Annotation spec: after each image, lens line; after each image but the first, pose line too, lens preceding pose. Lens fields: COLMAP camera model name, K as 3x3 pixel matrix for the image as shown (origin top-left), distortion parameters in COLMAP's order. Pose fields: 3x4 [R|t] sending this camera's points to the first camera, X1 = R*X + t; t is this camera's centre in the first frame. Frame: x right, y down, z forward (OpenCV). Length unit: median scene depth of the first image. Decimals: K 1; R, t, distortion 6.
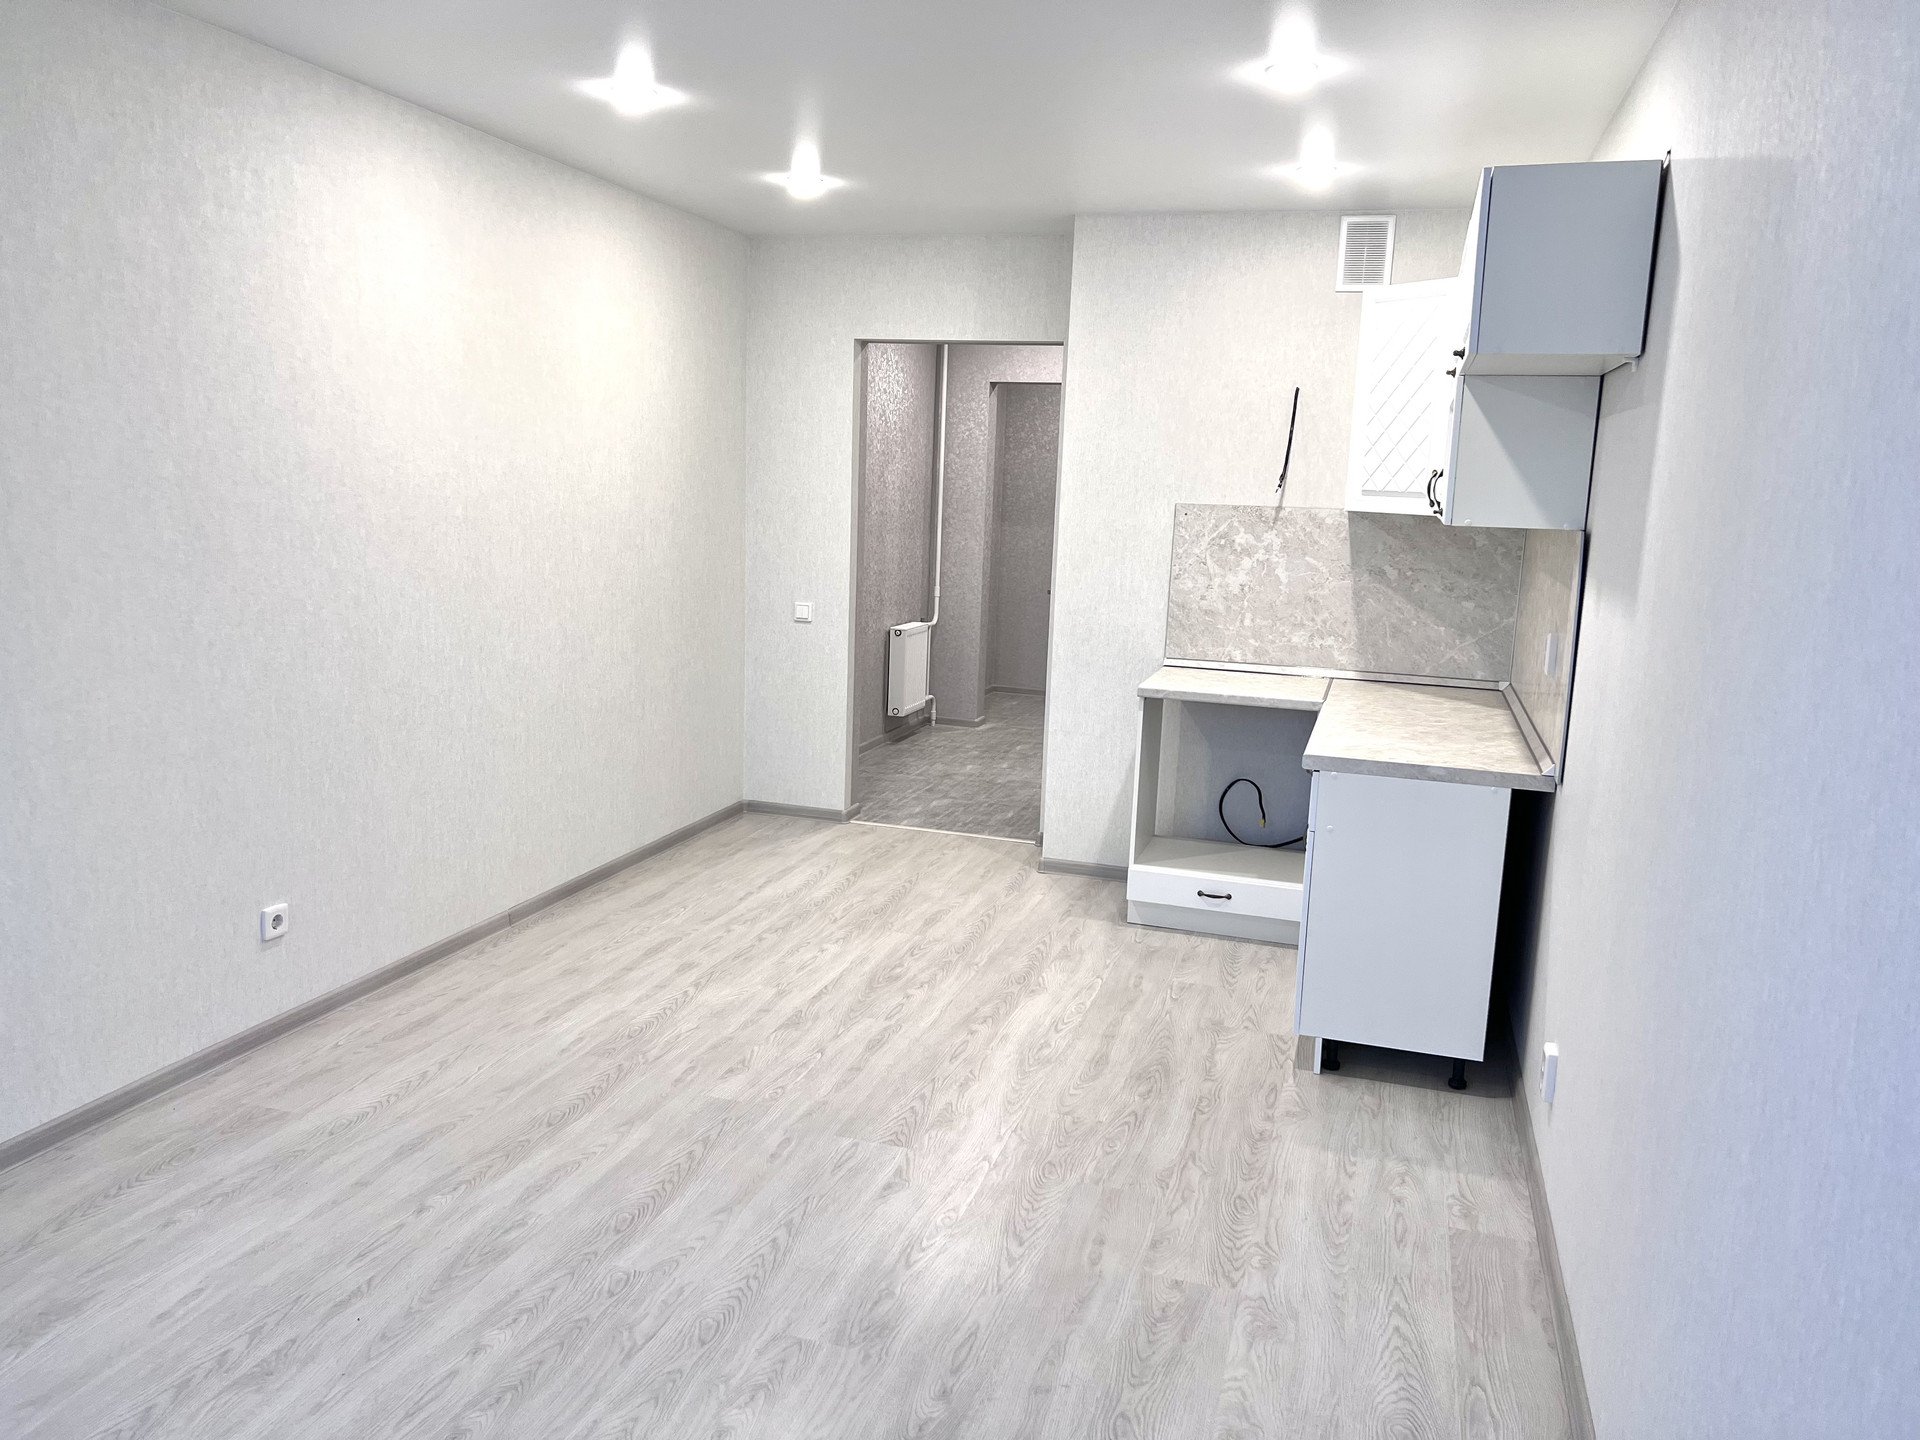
lens RADIAL K [[1447.6, 0, 959.8], [0, 1447.6, 720.8], [0, 0, 1]] dist [0.002704, 0.000493]
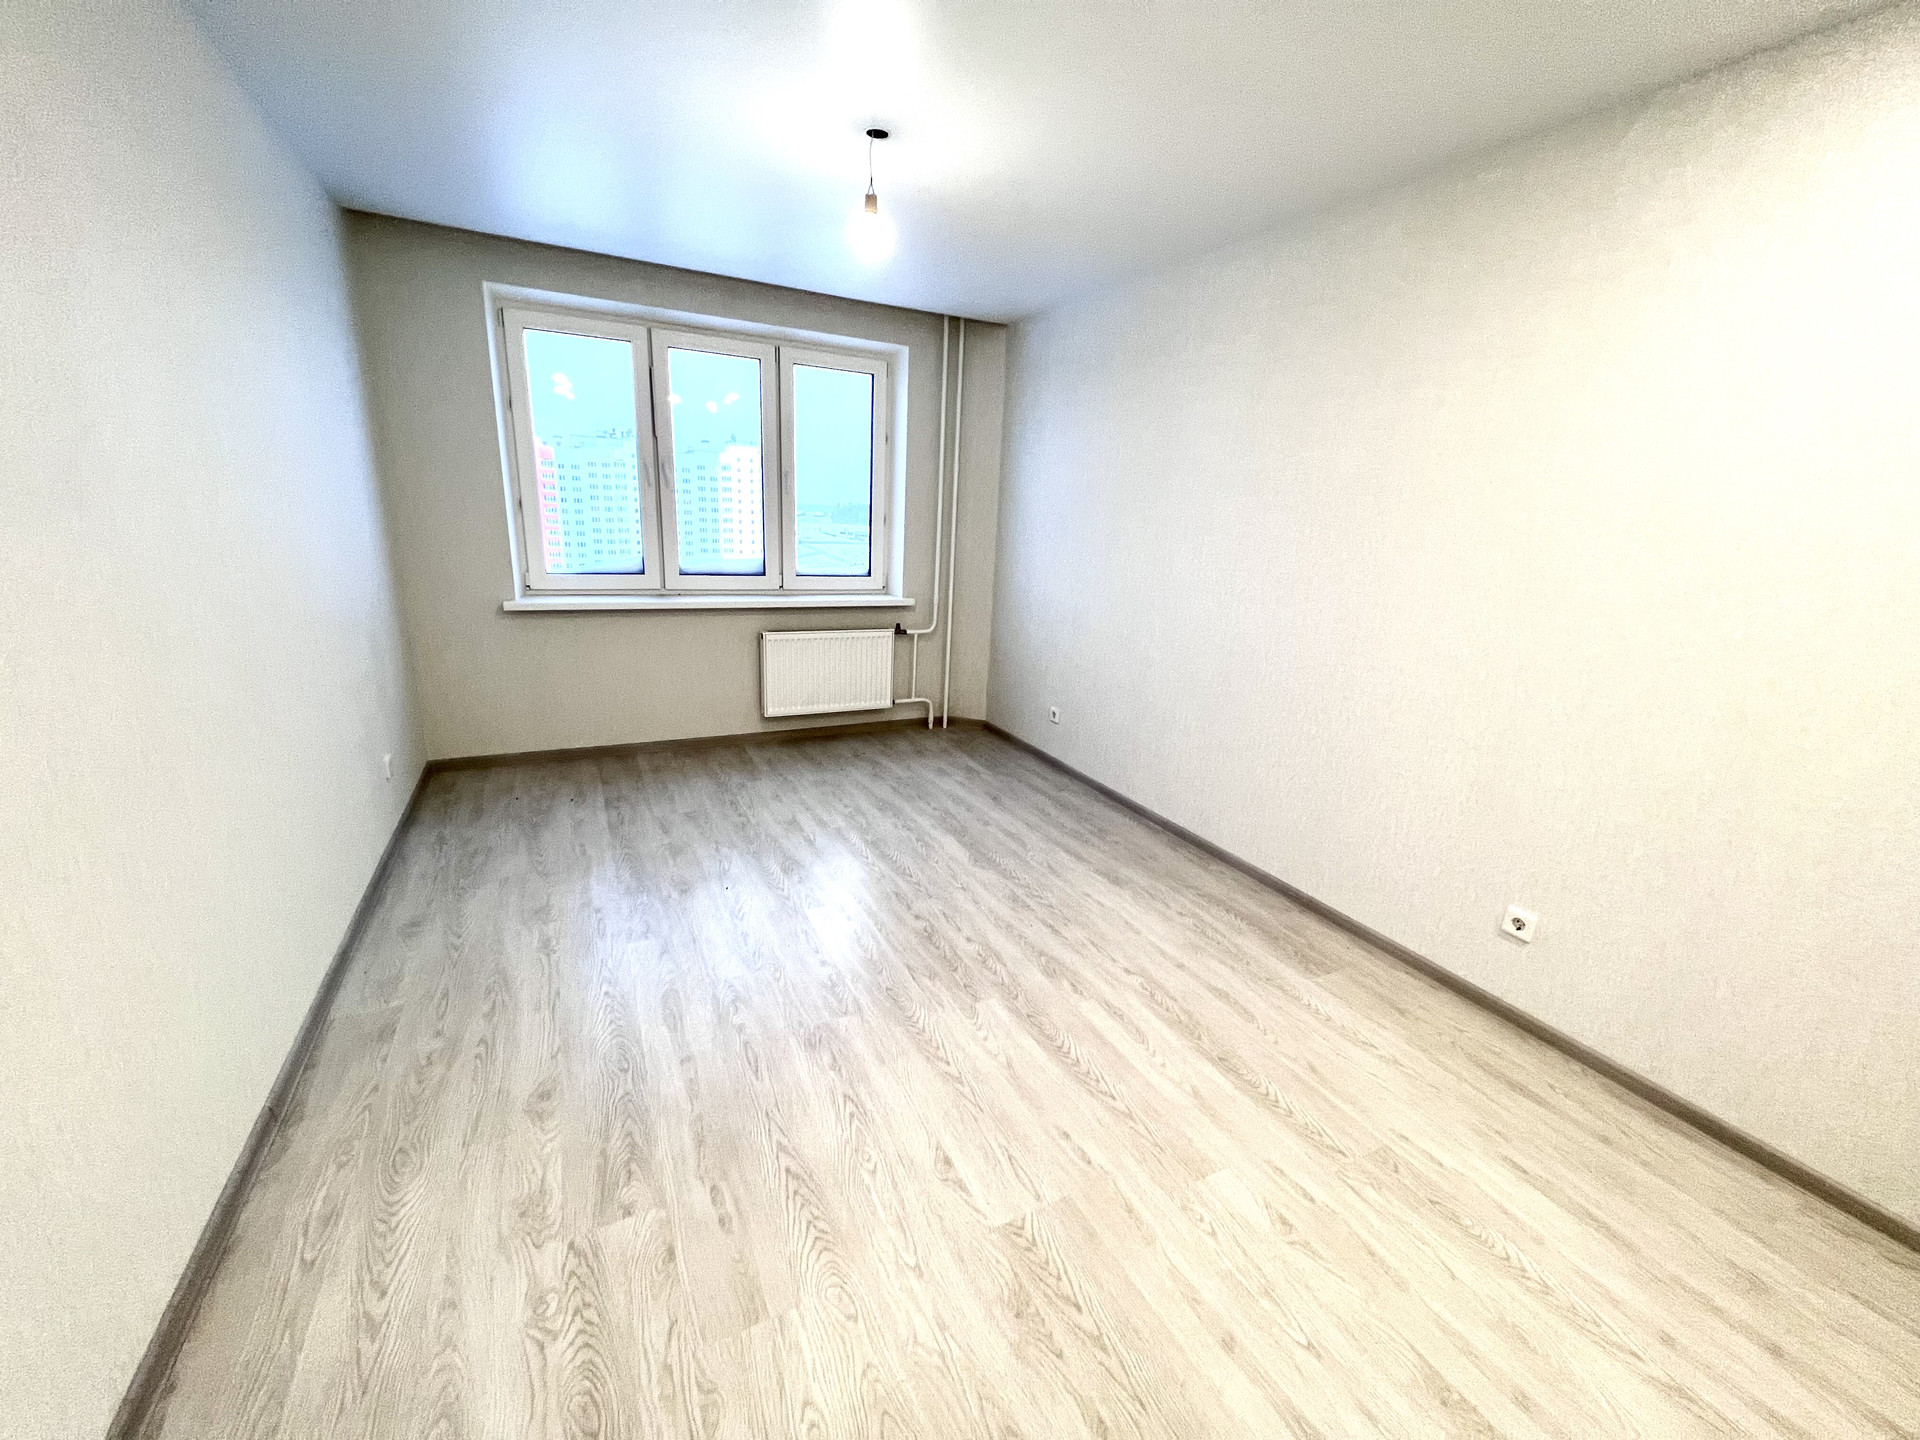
lens RADIAL K [[767.9, 0, 963.5], [0, 767.9, 720.4], [0, 0, 1]] dist [0.000442, 0.000018]
pose [[-0.718395, 0.114082, -0.686218, 0.299828], [-0.189879, 0.916843, 0.351205, -0.173166], [0.669220, 0.382601, -0.636994, 1.304355]]
